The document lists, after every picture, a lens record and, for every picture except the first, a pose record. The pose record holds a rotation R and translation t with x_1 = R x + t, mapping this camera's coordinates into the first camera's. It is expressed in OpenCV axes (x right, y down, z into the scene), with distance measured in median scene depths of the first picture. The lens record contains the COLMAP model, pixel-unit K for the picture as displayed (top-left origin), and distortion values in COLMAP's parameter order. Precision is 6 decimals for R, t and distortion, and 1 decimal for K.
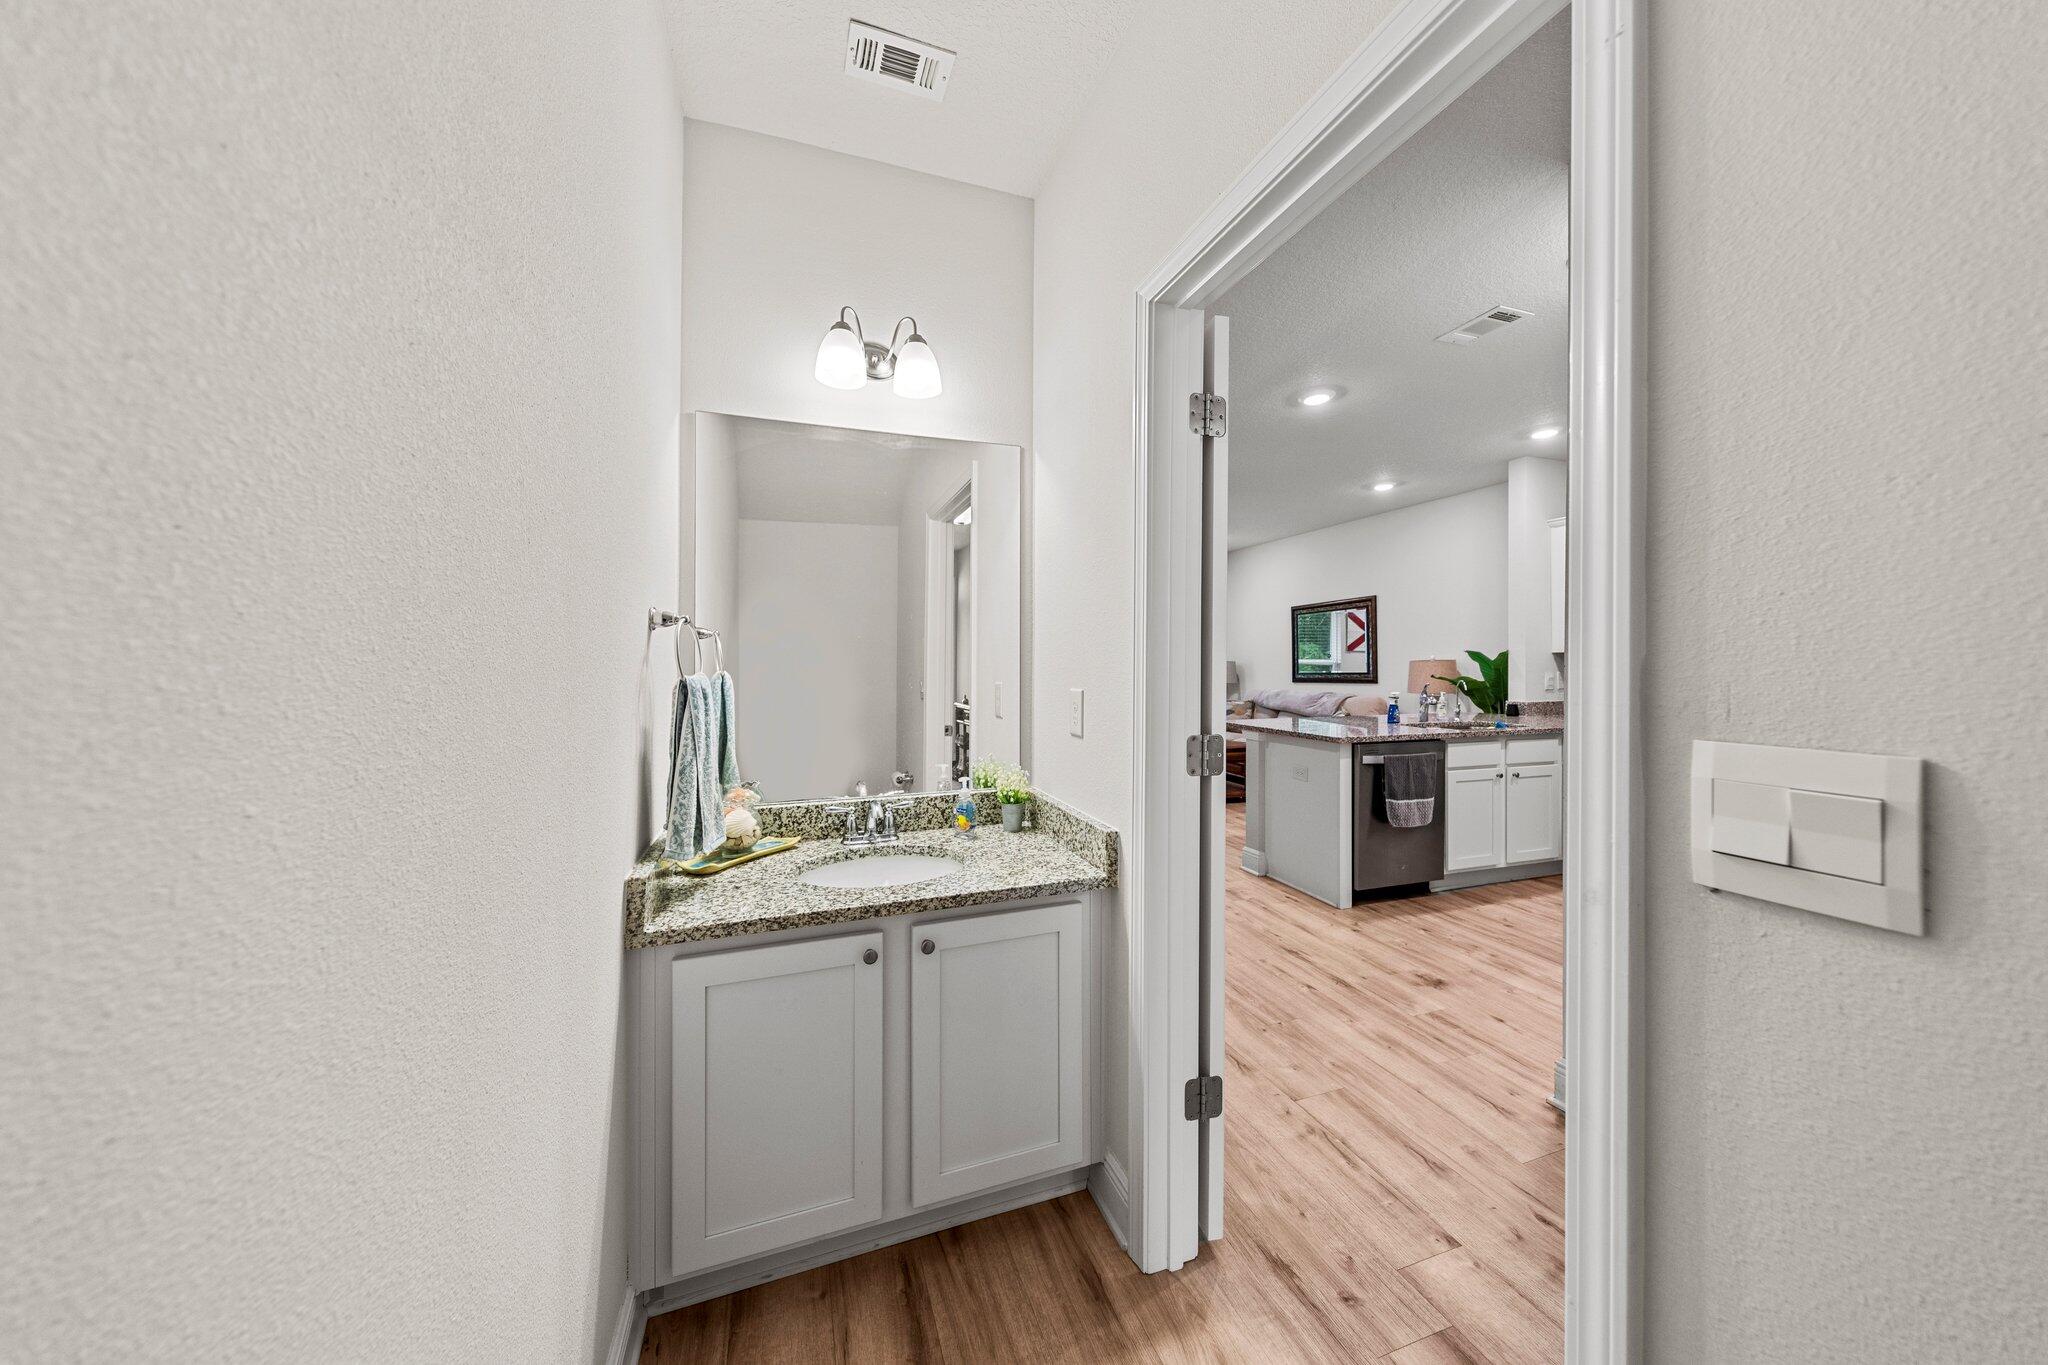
lens RADIAL K [[693.8, 0, 1033.0], [0, 693.8, 669.8], [0, 0, 1]] dist [0.002707, -0.000039]
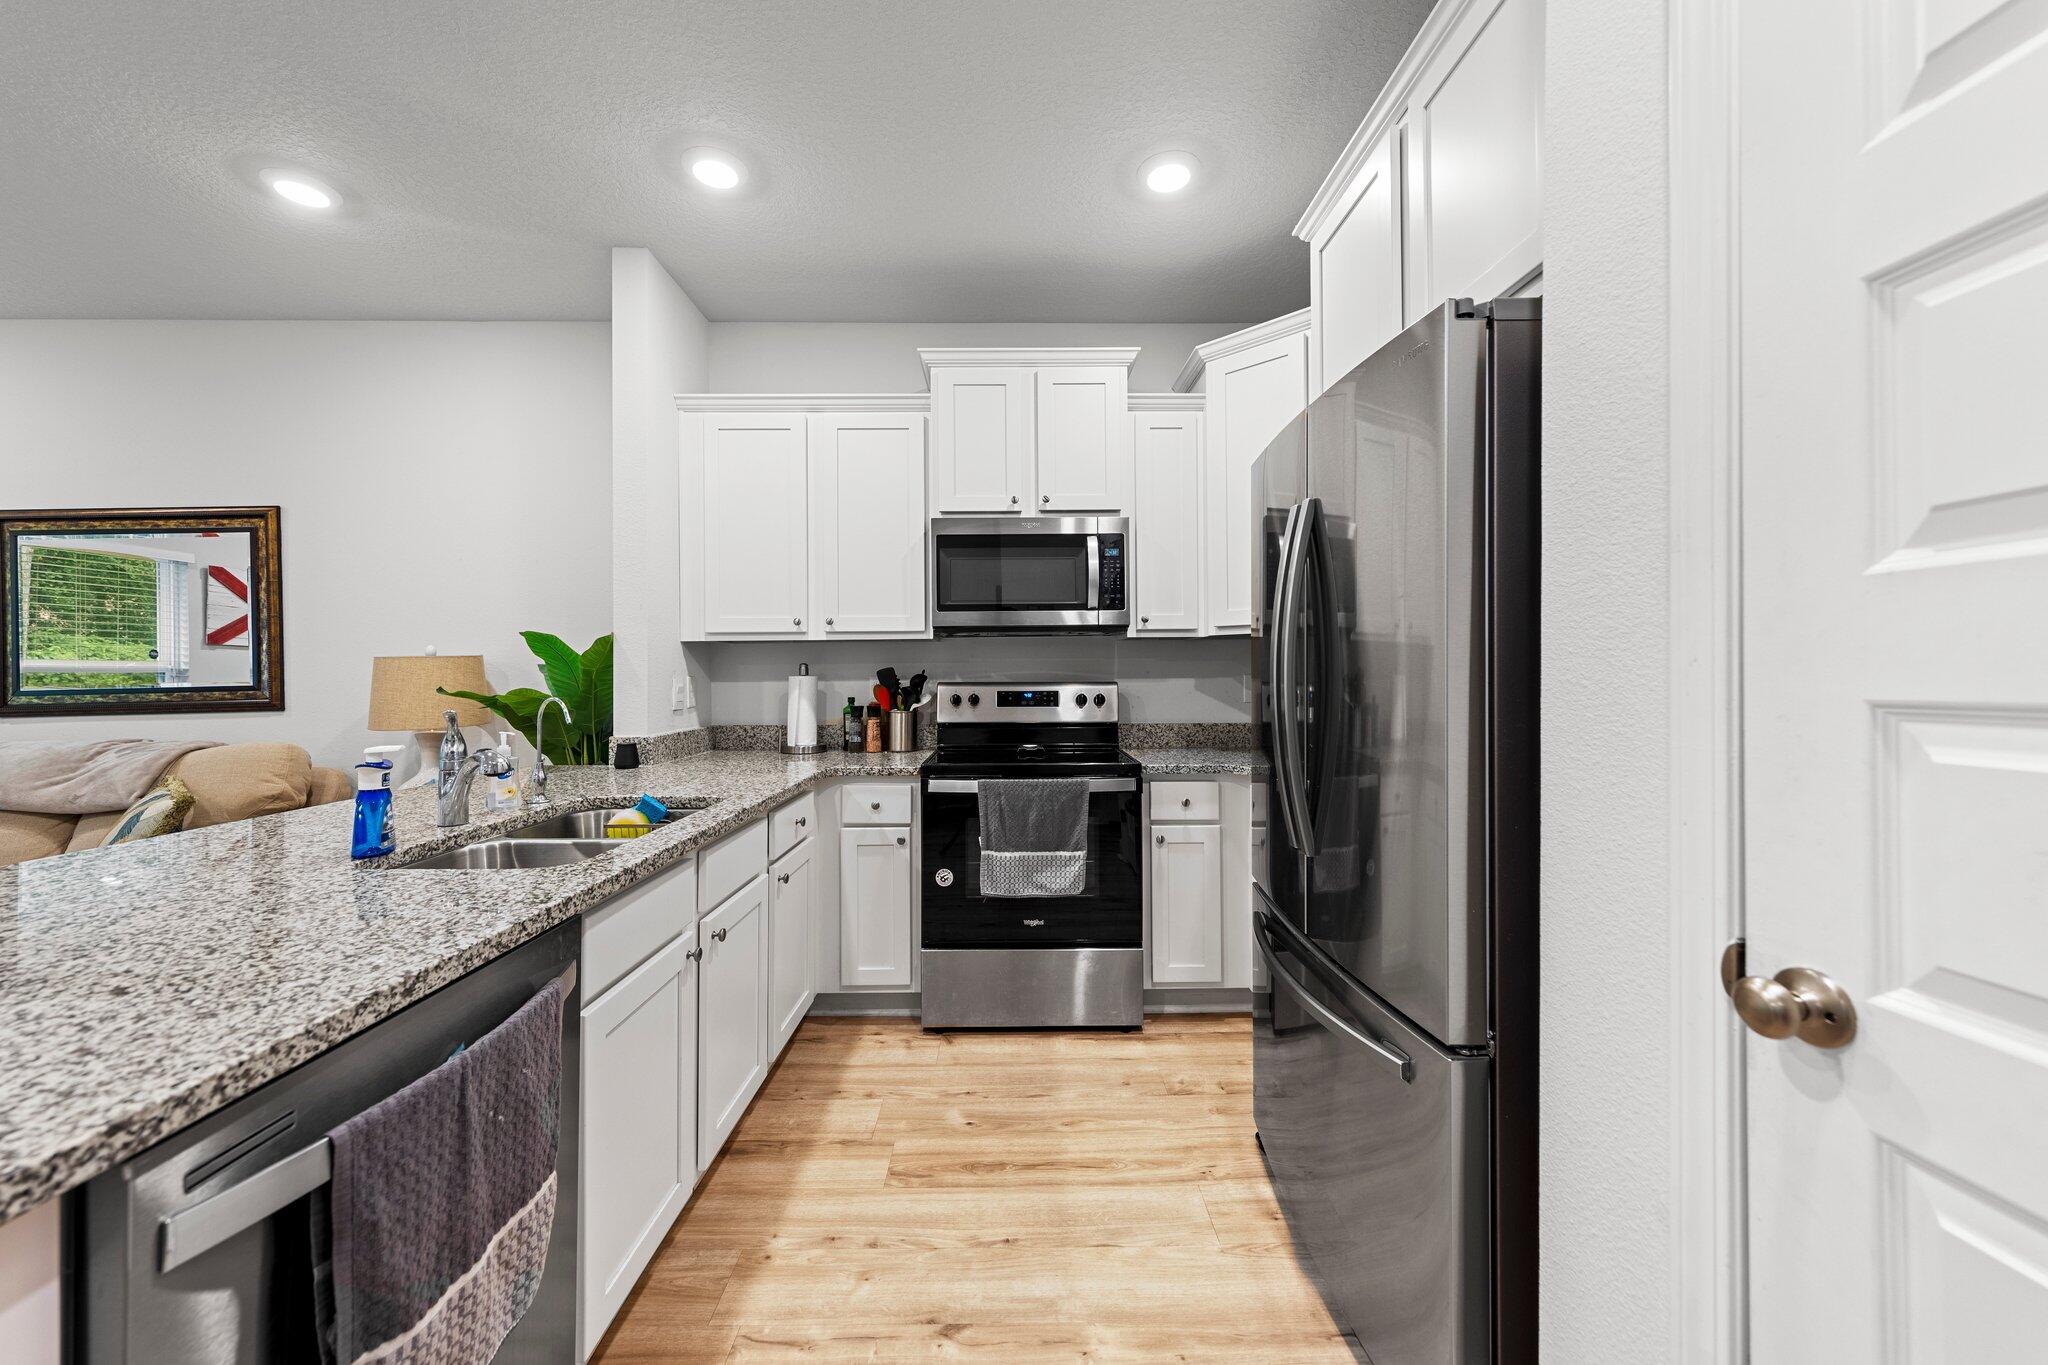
lens RADIAL K [[762.0, 0, 1012.6], [0, 762.0, 675.5], [0, 0, 1]] dist [-0.000670, 0.000015]
pose [[0.340760, -0.005554, 0.940134, 0.223839], [0.014375, 0.999896, 0.000697, 0.004276], [-0.940040, 0.013277, 0.340805, 0.448393]]
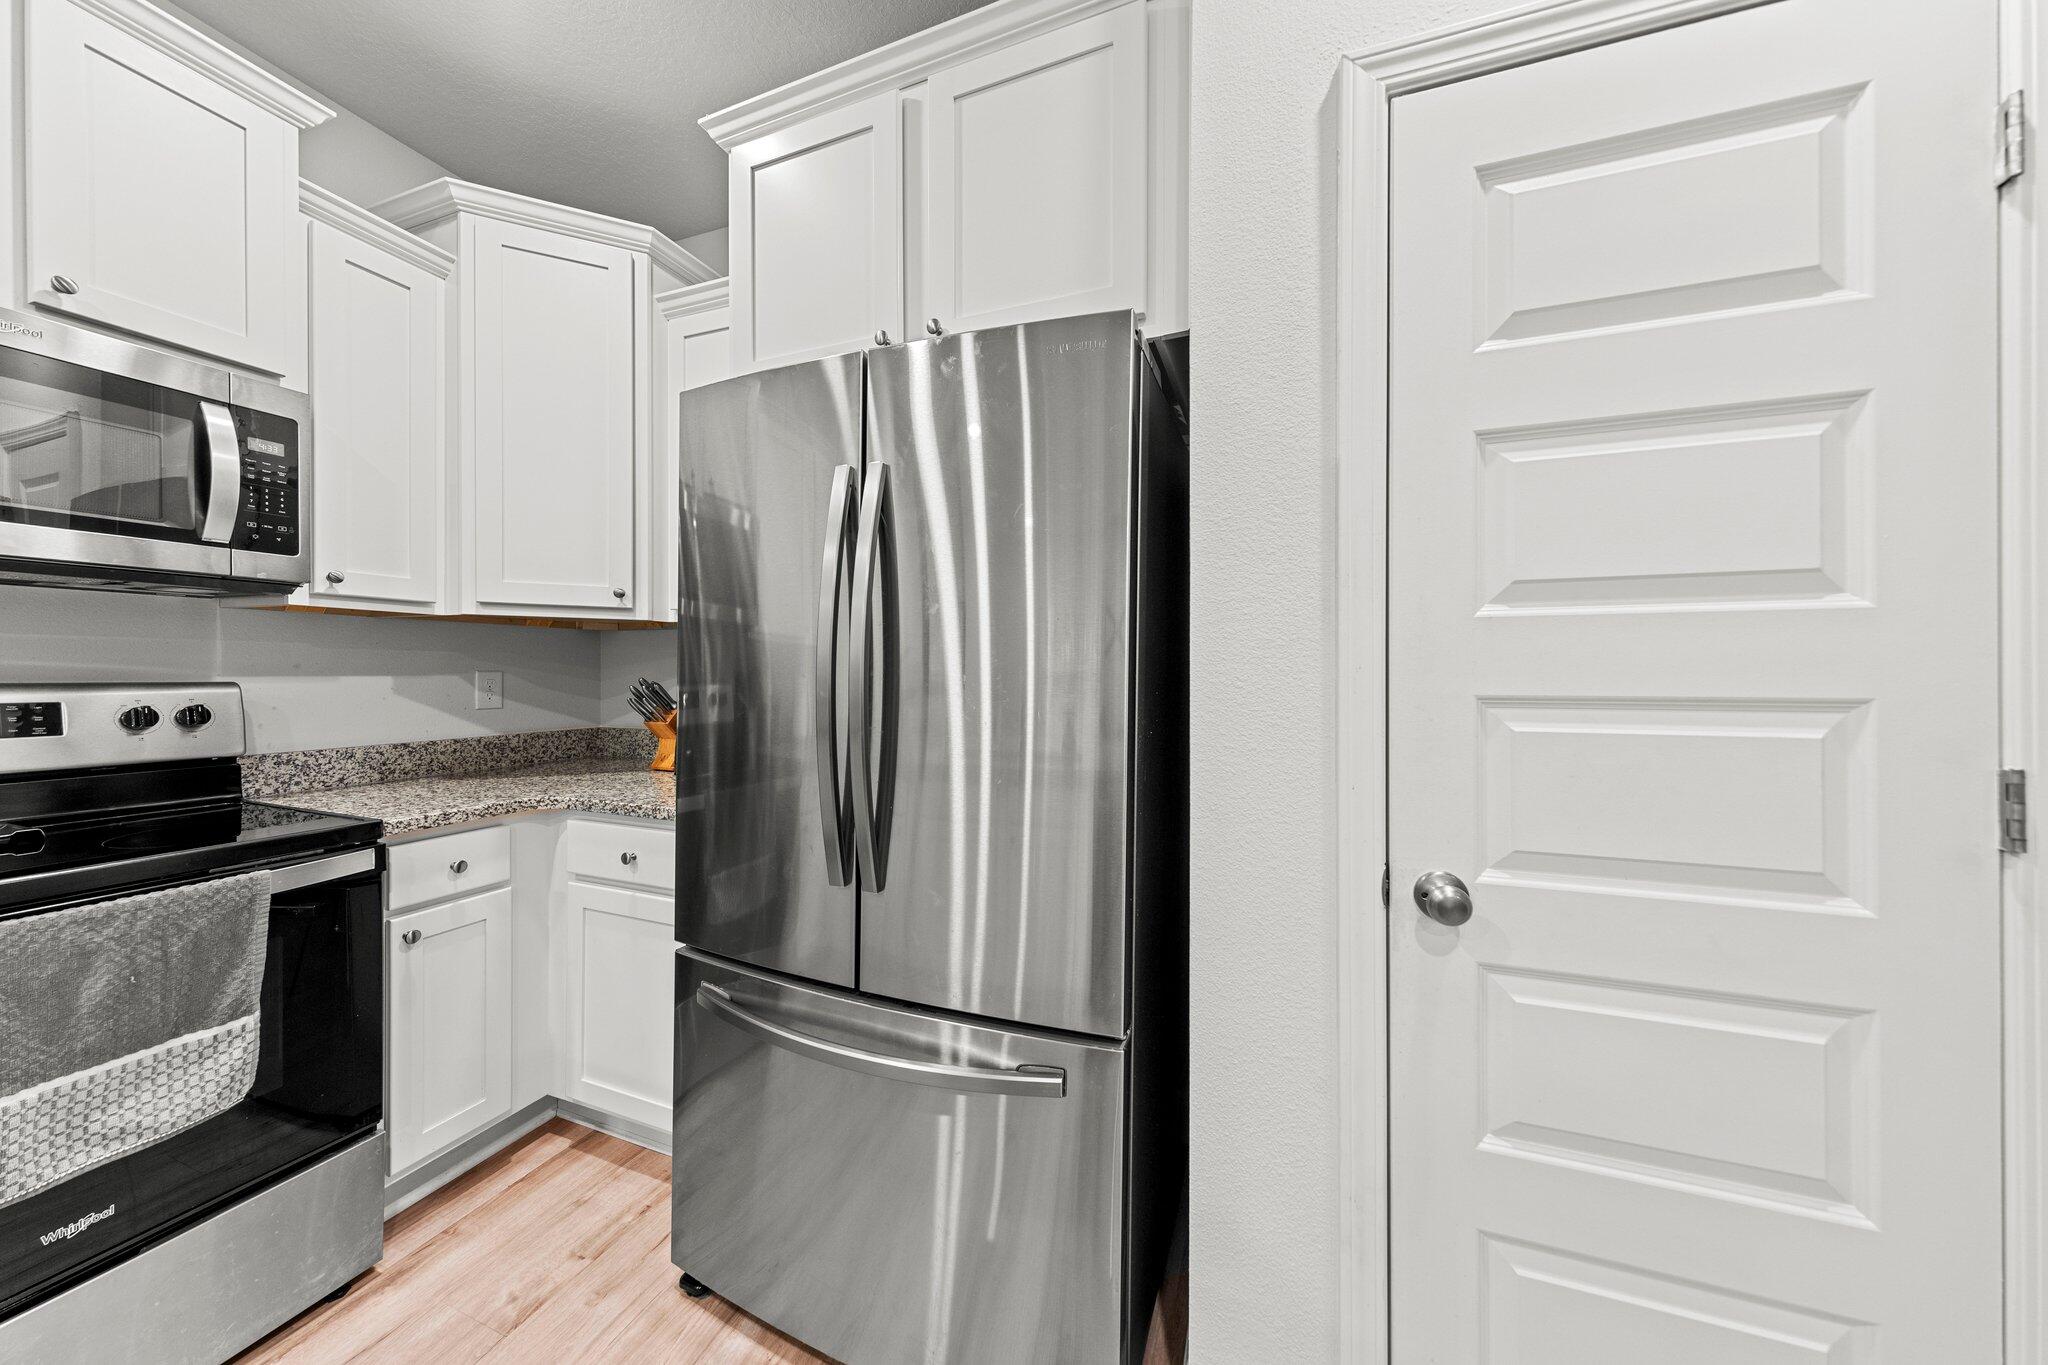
lens RADIAL K [[675.9, 0, 1021.8], [0, 675.9, 678.9], [0, 0, 1]] dist [0.001030, 0.000016]
pose [[-0.750588, -0.013281, 0.660637, 0.339781], [-0.002233, 0.999843, 0.017562, 0.003514], [-0.660767, 0.011706, -0.750500, 0.552307]]
